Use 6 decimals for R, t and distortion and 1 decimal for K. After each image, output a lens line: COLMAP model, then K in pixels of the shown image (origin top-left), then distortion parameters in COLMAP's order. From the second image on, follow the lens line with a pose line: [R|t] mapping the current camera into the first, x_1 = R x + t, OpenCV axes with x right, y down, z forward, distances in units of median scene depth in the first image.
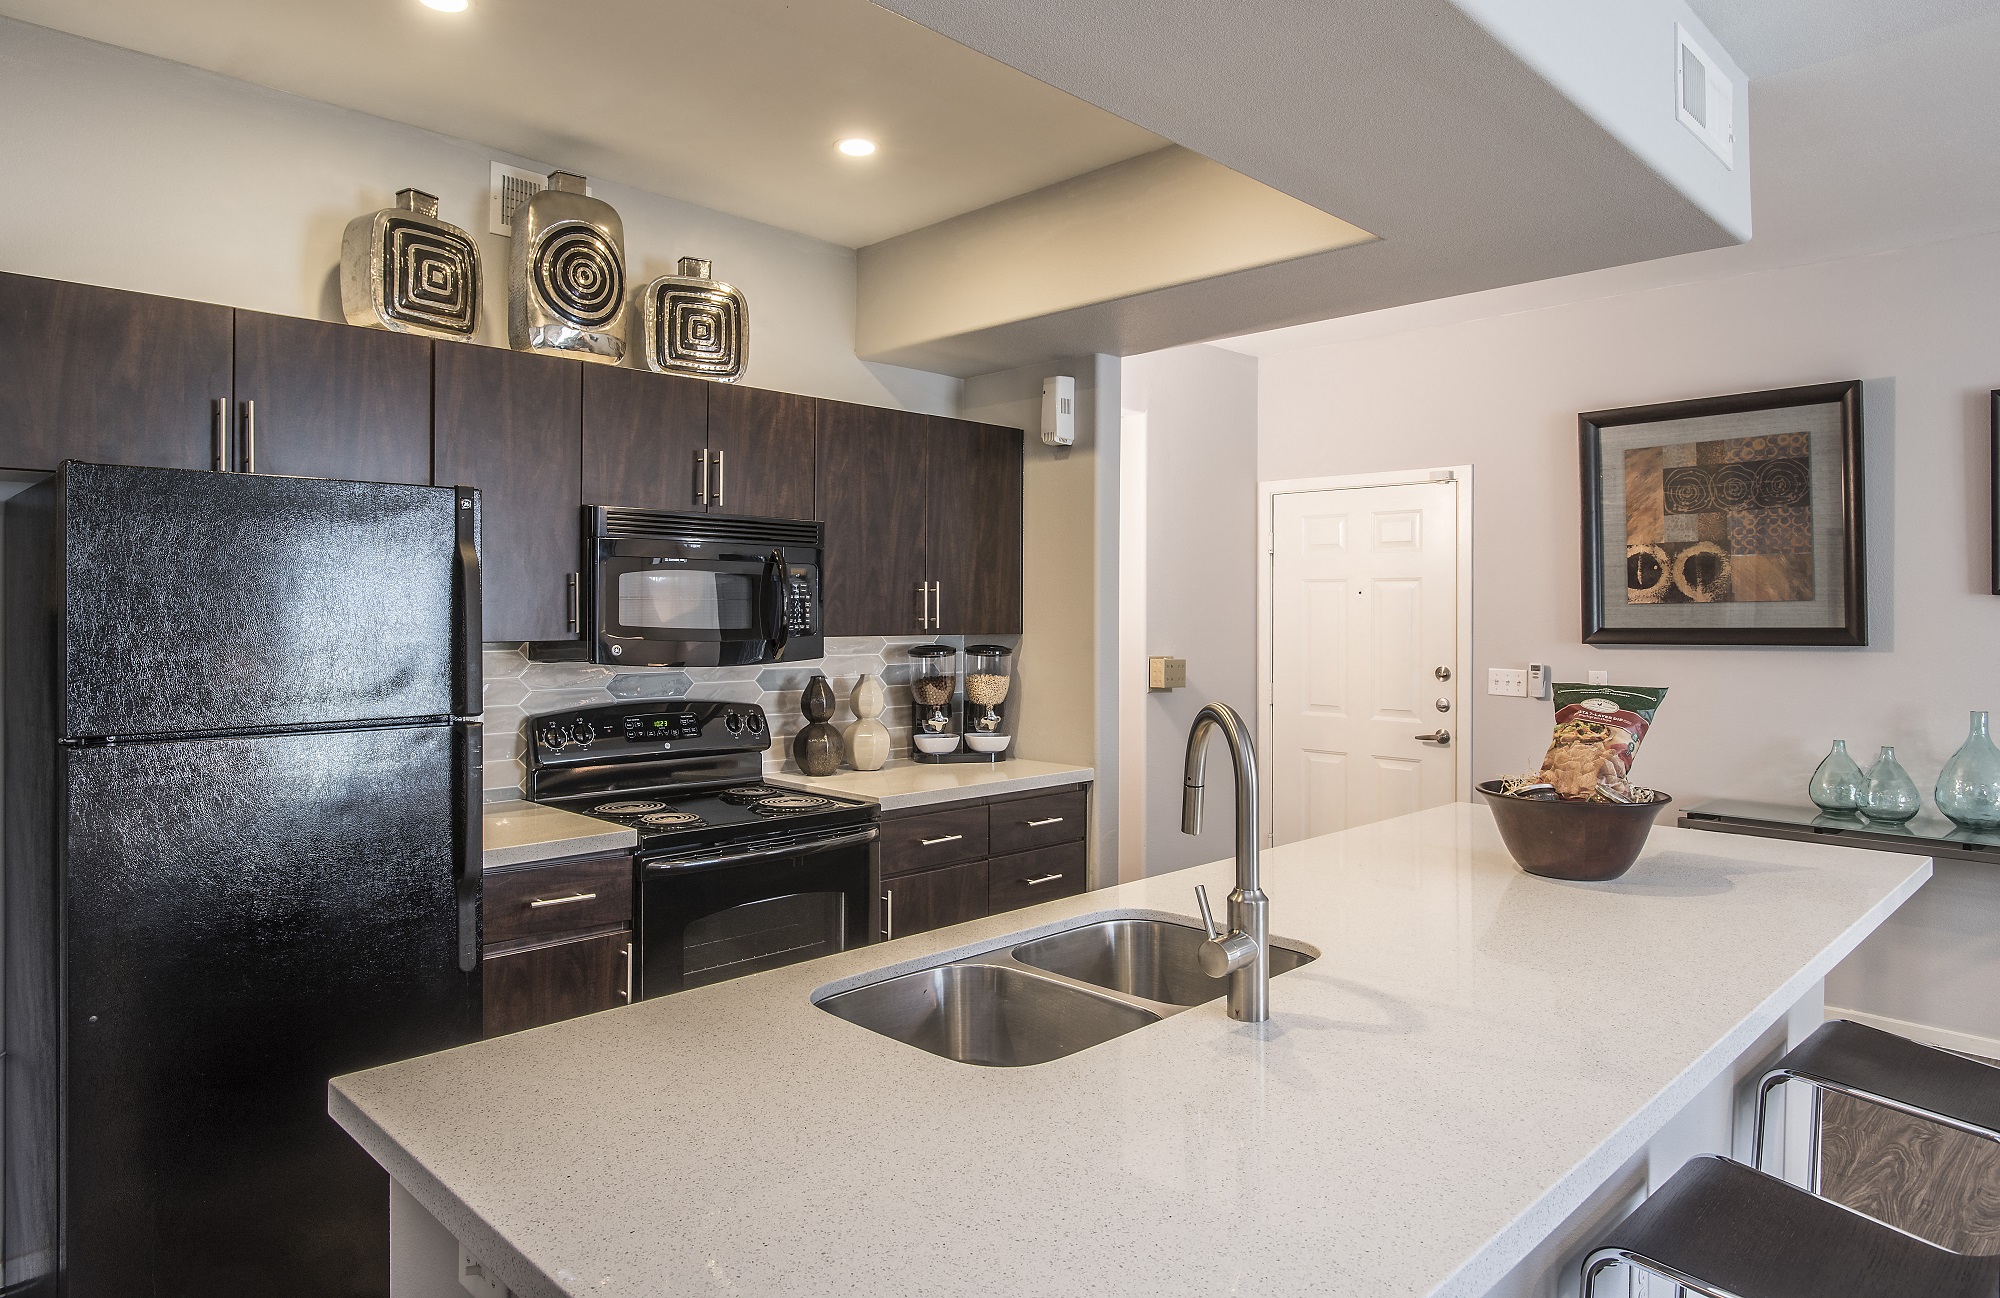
lens RADIAL K [[1207.6, 0, 1000.0], [0, 1207.6, 649.0], [0, 0, 1]] dist [-0.000005, -0.000013]
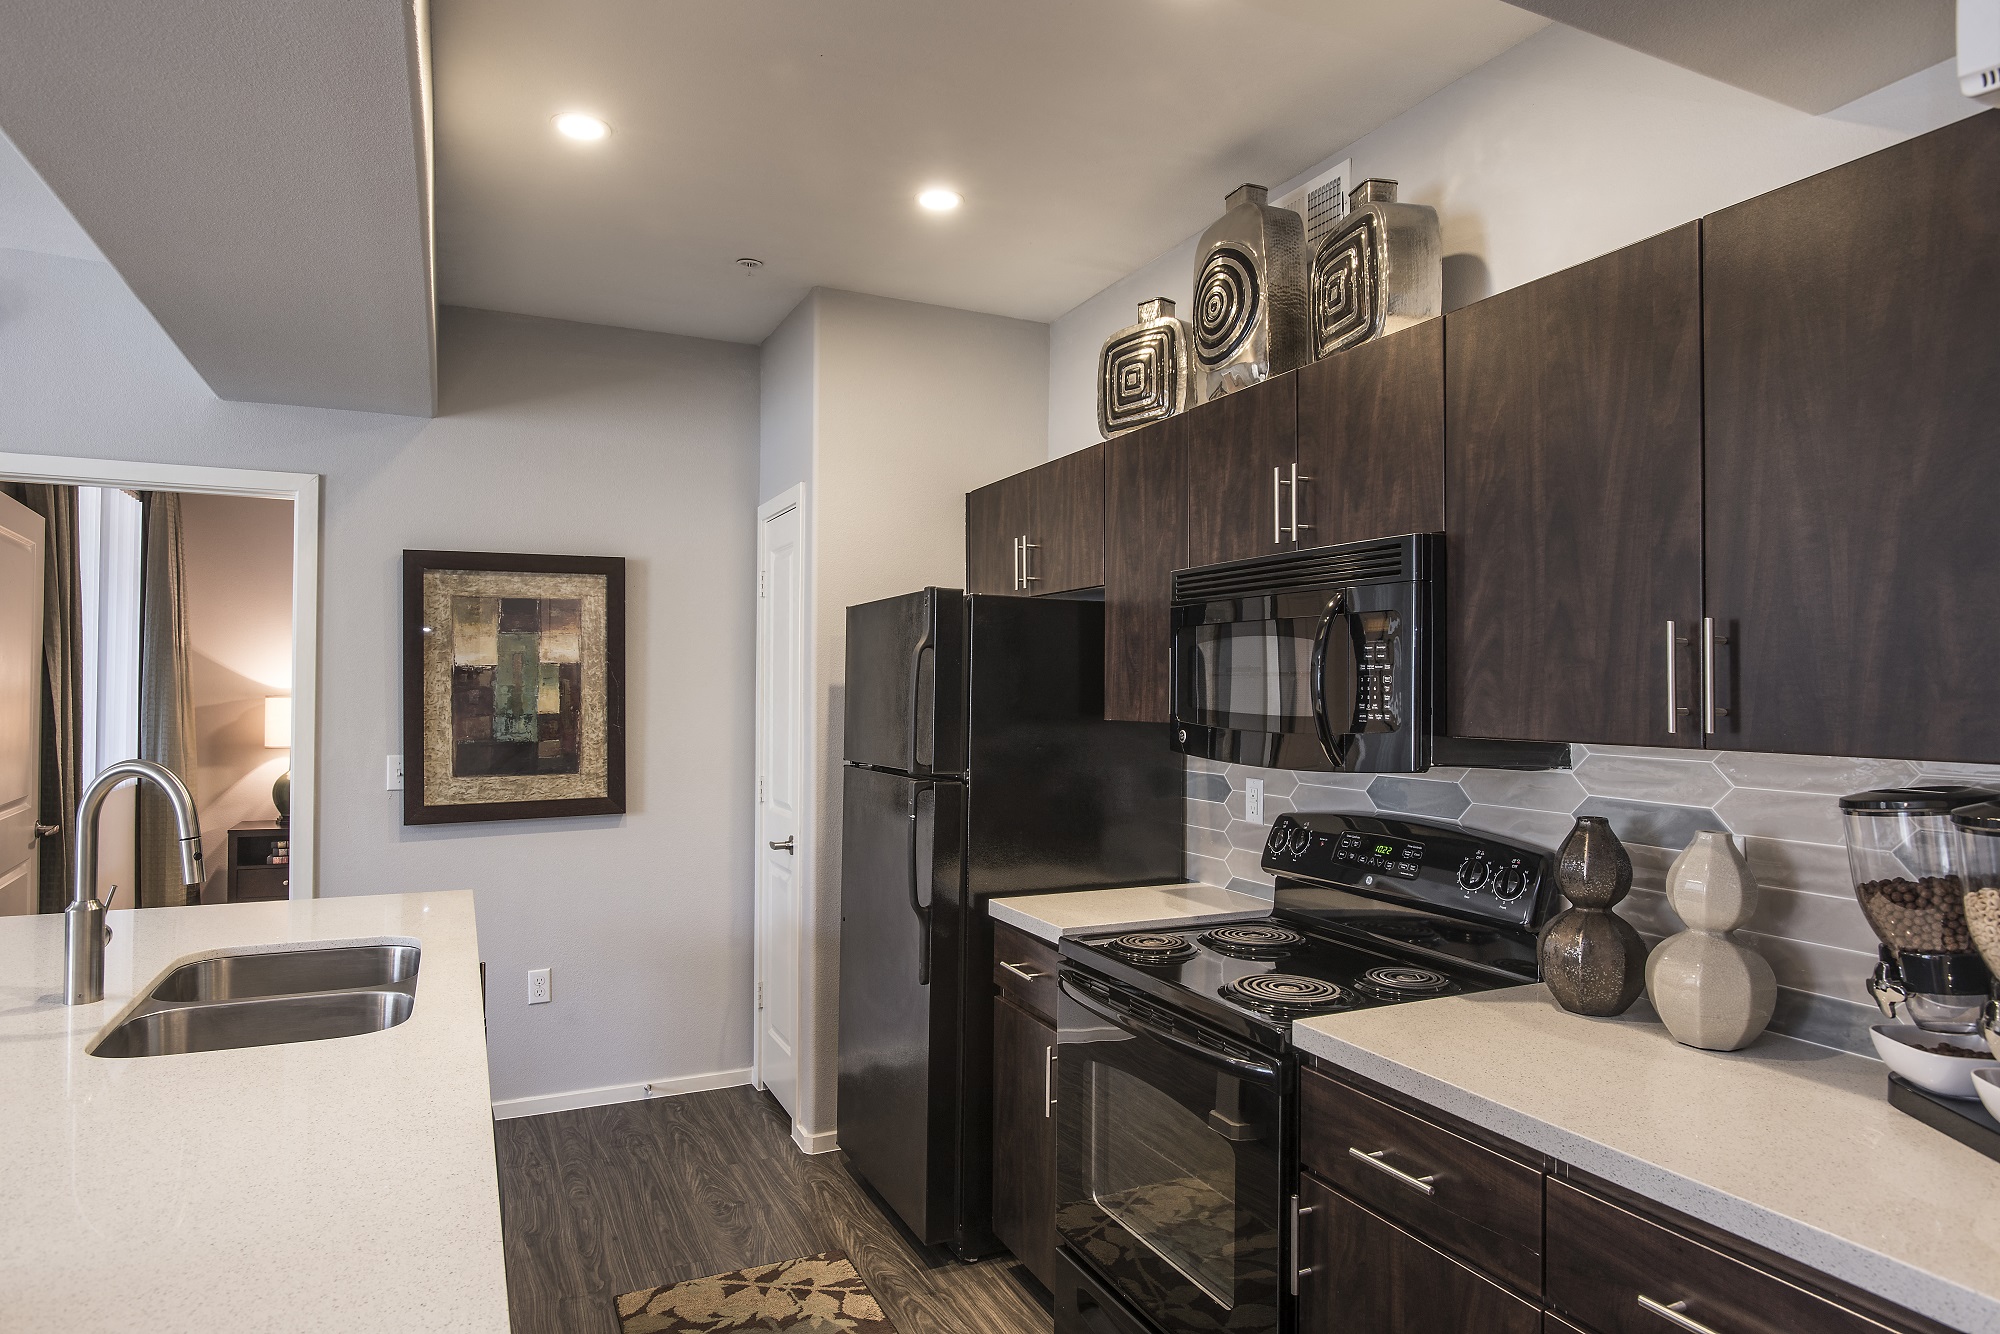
lens RADIAL K [[1147.8, 0, 1000.0], [0, 1147.8, 667.0], [0, 0, 1]] dist [0.001373, 0.000296]
pose [[-0.332518, -0.019265, -0.942900, 0.414756], [-0.029882, 0.999505, -0.009883, -0.030454], [0.942623, 0.024889, -0.332929, 0.967051]]
